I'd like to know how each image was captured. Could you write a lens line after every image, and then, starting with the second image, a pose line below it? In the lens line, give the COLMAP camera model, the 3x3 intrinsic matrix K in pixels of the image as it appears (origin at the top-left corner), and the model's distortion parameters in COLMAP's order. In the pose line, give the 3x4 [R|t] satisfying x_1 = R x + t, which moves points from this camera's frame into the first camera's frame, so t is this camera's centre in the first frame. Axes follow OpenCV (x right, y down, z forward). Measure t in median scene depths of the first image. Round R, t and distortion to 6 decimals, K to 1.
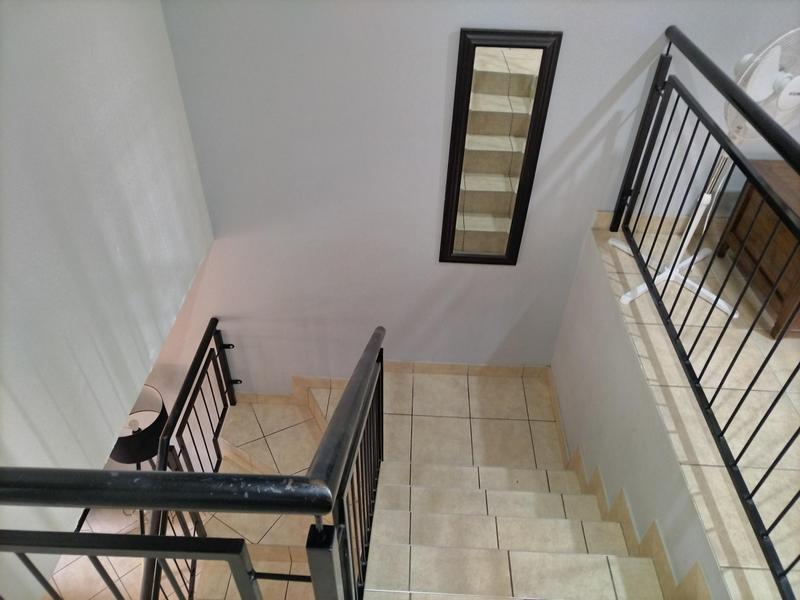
lens RADIAL K [[591.5, 0, 399.5], [0, 591.5, 298.7], [0, 0, 1]] dist [0.031425, -0.036418]
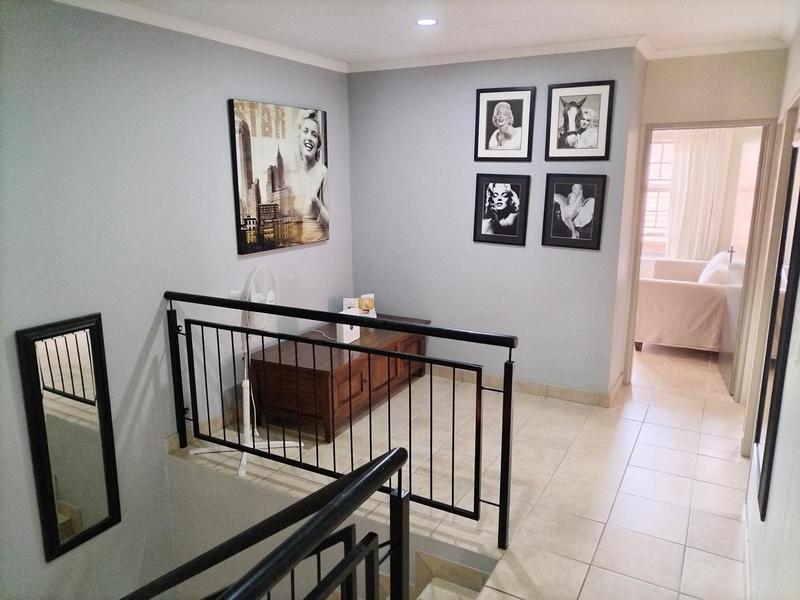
lens RADIAL K [[591.5, 0, 402.2], [0, 591.5, 299.0], [0, 0, 1]] dist [0.031425, -0.036418]
pose [[0.453772, -0.213767, 0.865098, -0.496774], [0.590707, 0.799018, -0.112407, 0.050251], [-0.667200, 0.562027, 0.488846, -0.065052]]
